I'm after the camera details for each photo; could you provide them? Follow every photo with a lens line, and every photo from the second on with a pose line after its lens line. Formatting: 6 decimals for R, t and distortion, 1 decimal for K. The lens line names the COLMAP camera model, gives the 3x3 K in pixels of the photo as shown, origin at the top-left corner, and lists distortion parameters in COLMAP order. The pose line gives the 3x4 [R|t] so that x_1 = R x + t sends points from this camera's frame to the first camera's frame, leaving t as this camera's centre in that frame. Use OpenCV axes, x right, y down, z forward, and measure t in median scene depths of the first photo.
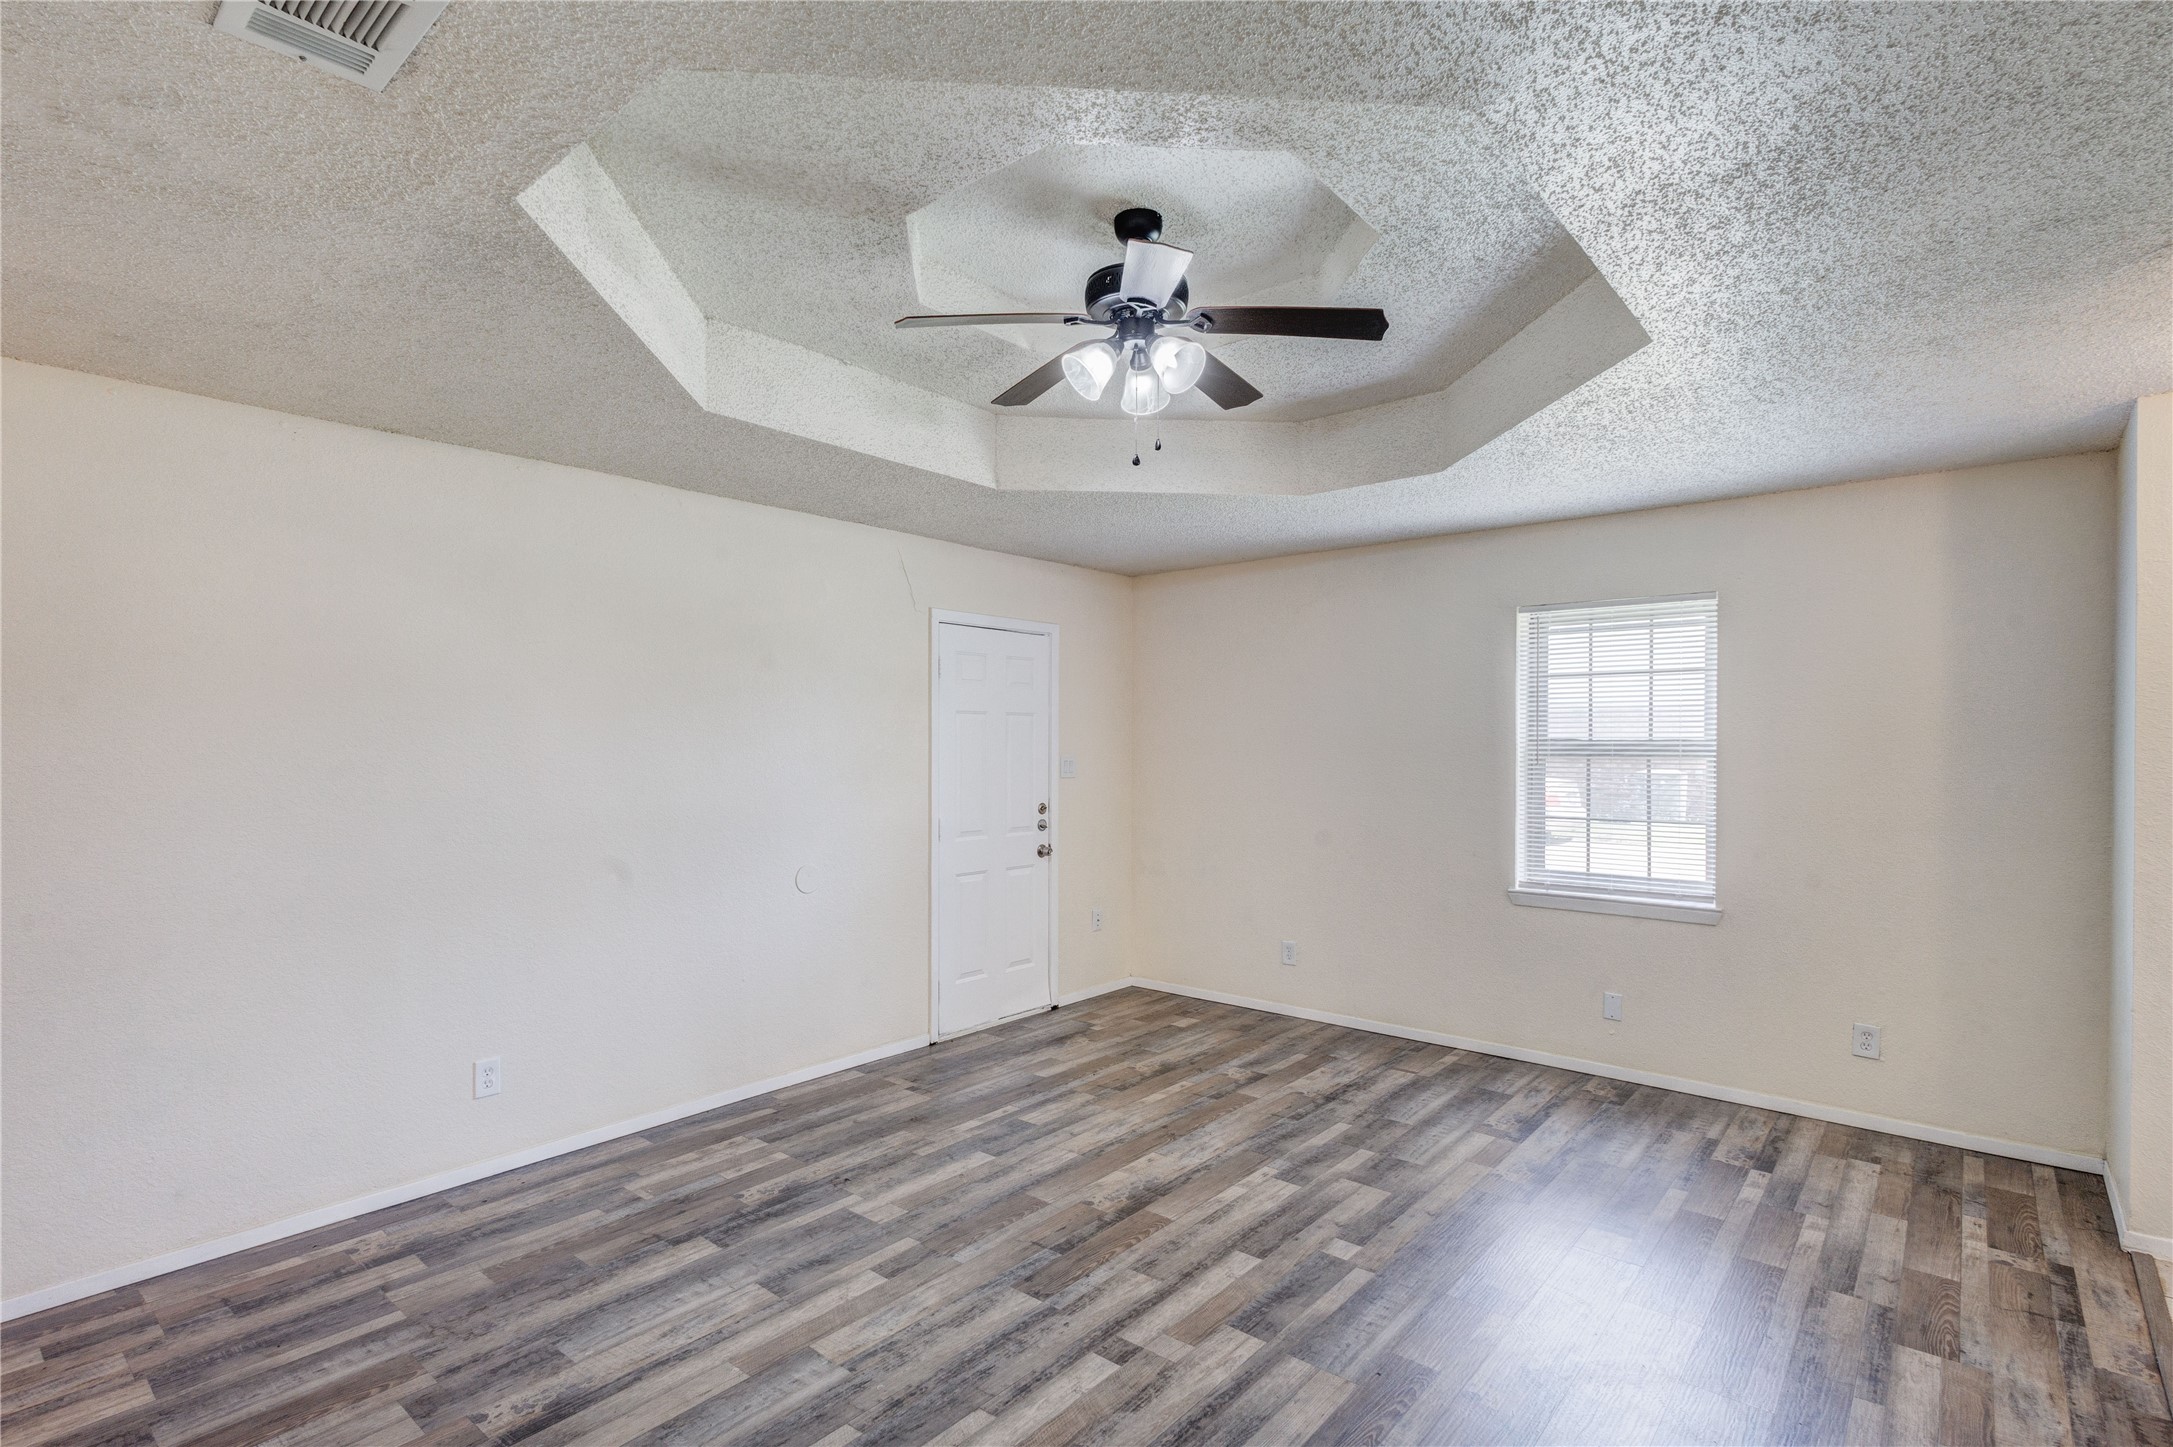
lens RADIAL K [[1008.8, 0, 1088.8], [0, 1008.8, 729.6], [0, 0, 1]] dist [0.007040, -0.000489]
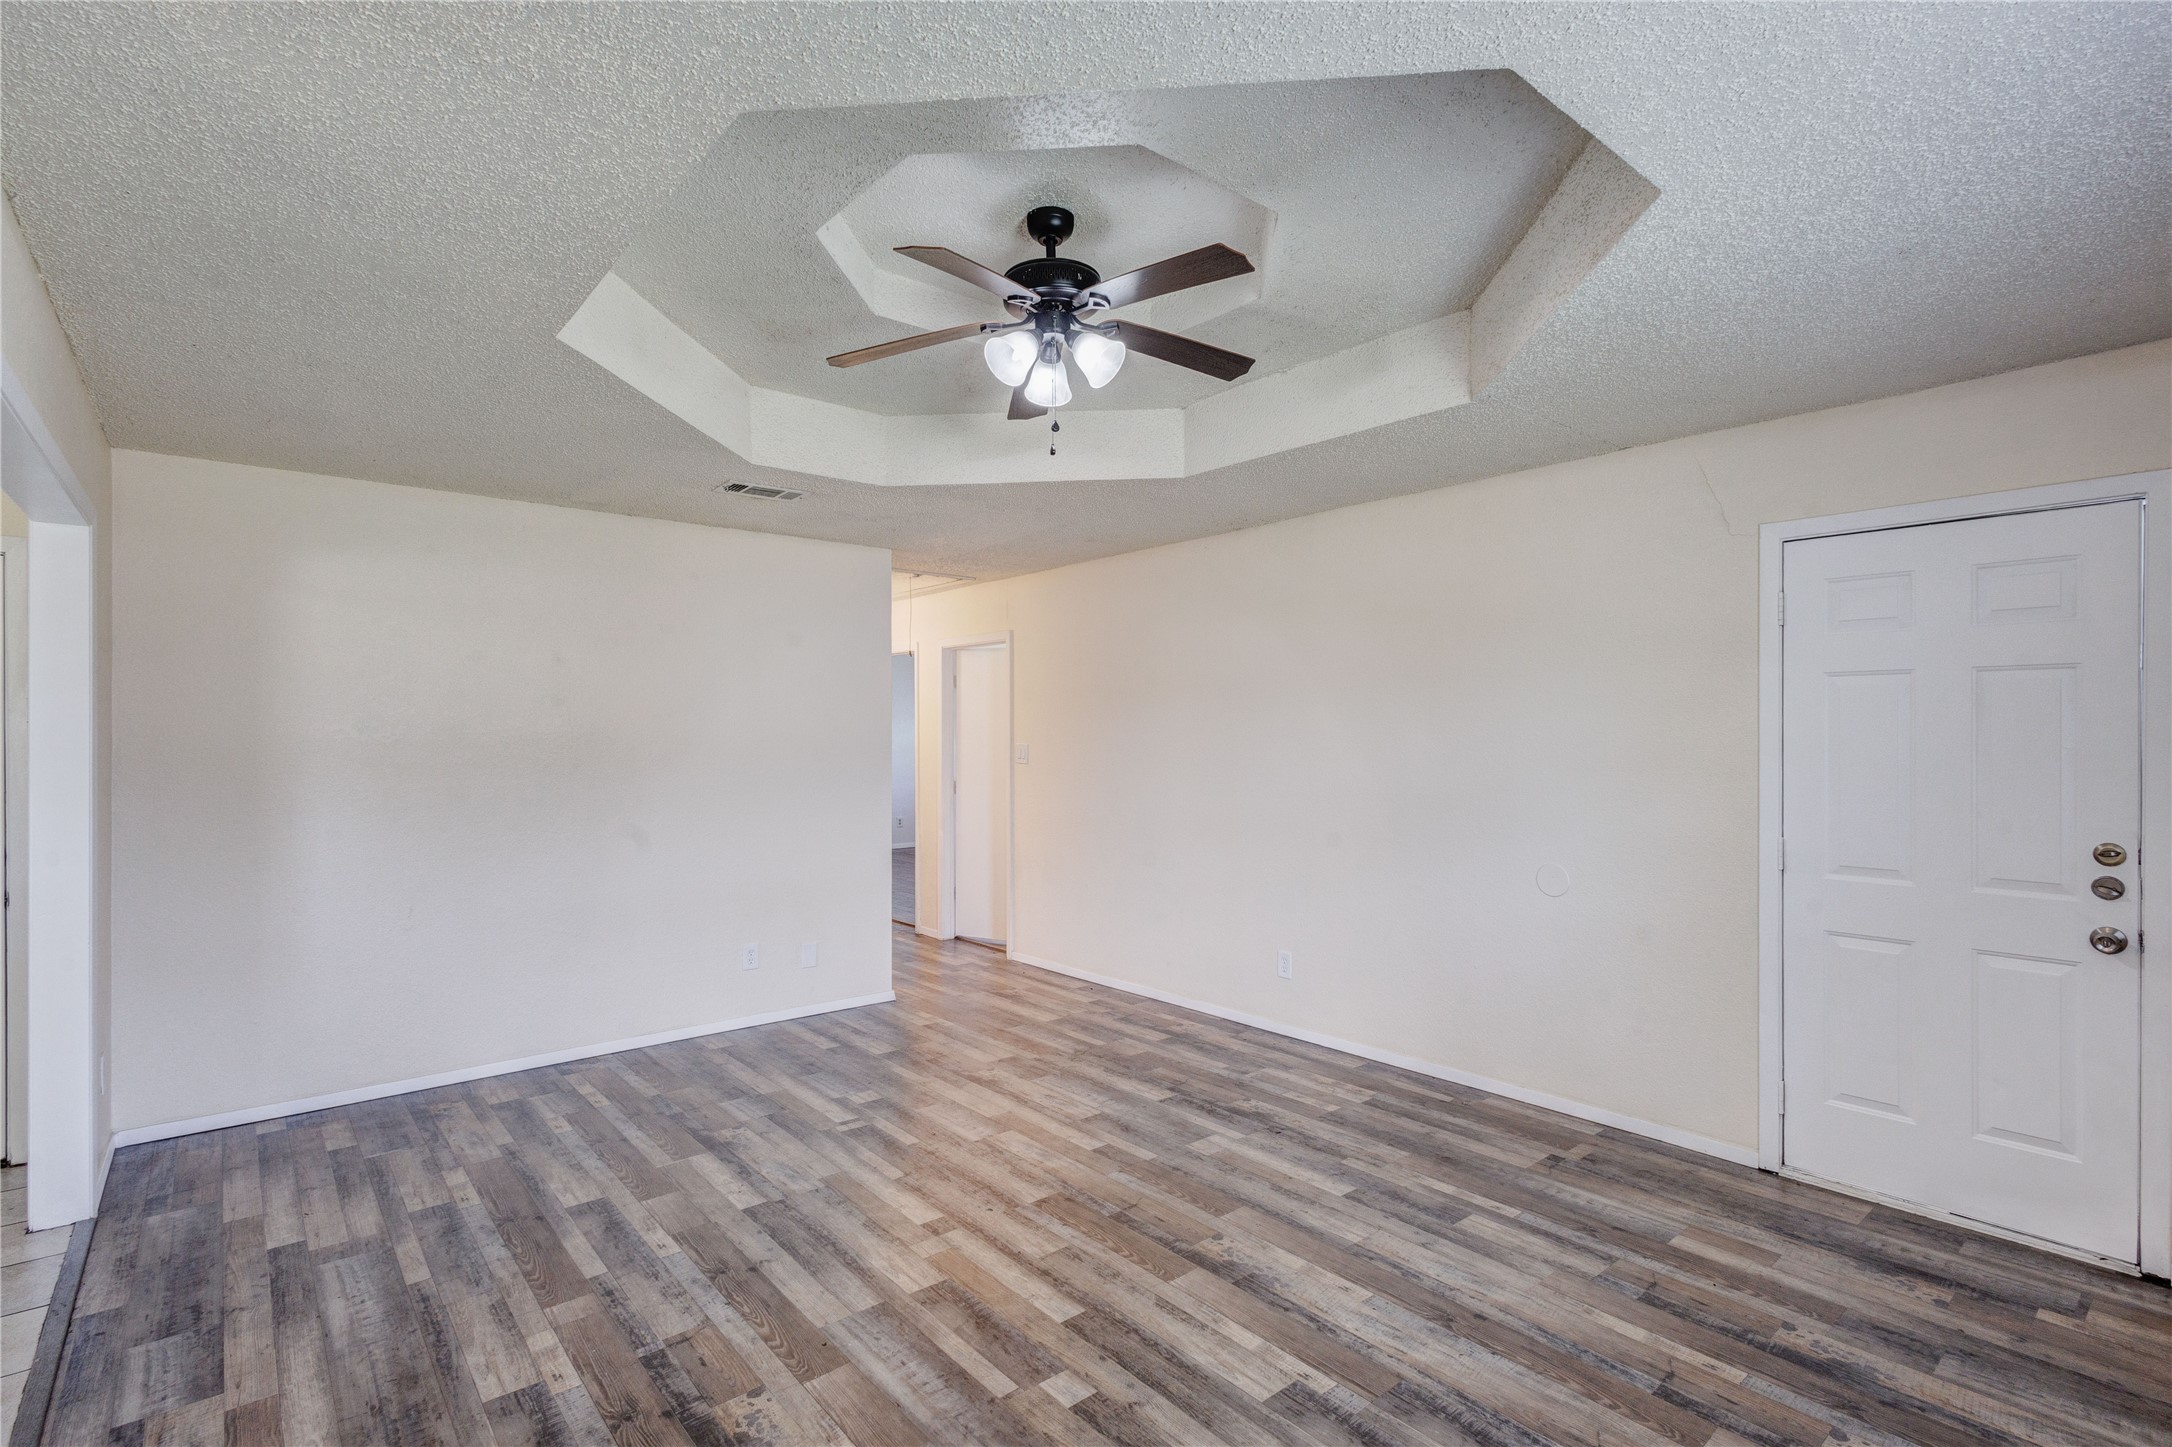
lens RADIAL K [[1008.4, 0, 1088.3], [0, 1008.4, 729.6], [0, 0, 1]] dist [0.007040, -0.000489]
pose [[-0.150415, -0.001476, -0.988622, 0.861659], [0.017478, 0.999839, -0.004152, 0.018684], [0.988468, -0.017903, -0.150365, 0.980792]]
